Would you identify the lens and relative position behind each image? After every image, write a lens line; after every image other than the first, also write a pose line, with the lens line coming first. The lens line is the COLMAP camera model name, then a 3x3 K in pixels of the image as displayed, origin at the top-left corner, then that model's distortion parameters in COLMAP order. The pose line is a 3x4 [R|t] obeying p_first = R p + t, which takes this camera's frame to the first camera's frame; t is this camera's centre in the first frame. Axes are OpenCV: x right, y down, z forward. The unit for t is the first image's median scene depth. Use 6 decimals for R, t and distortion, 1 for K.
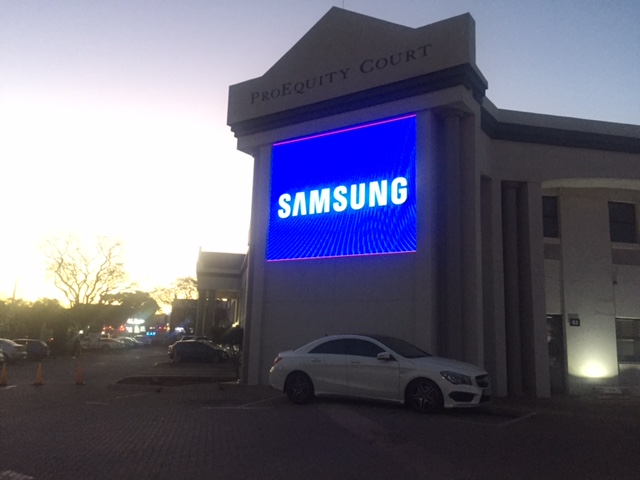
lens RADIAL K [[533.7, 0, 318.9], [0, 533.7, 240.7], [0, 0, 1]] dist [0.035517, -0.025067]
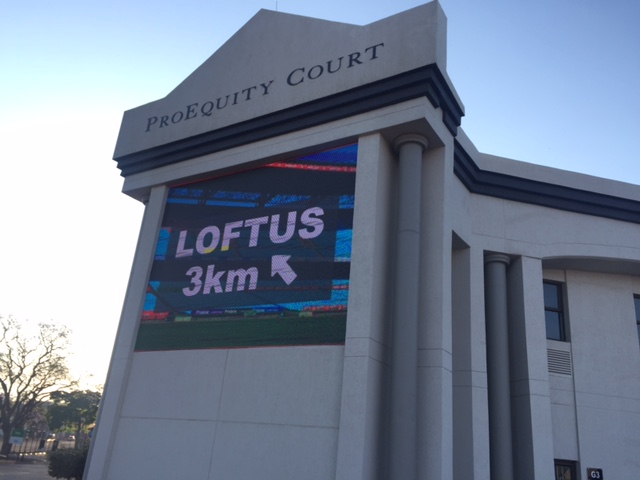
lens RADIAL K [[533.7, 0, 321.3], [0, 533.7, 236.6], [0, 0, 1]] dist [0.035517, -0.025067]
pose [[0.997383, 0.067217, 0.026611, 0.112880], [-0.060354, 0.976830, -0.205328, 0.022443], [-0.039796, 0.203185, 0.978331, 0.333497]]
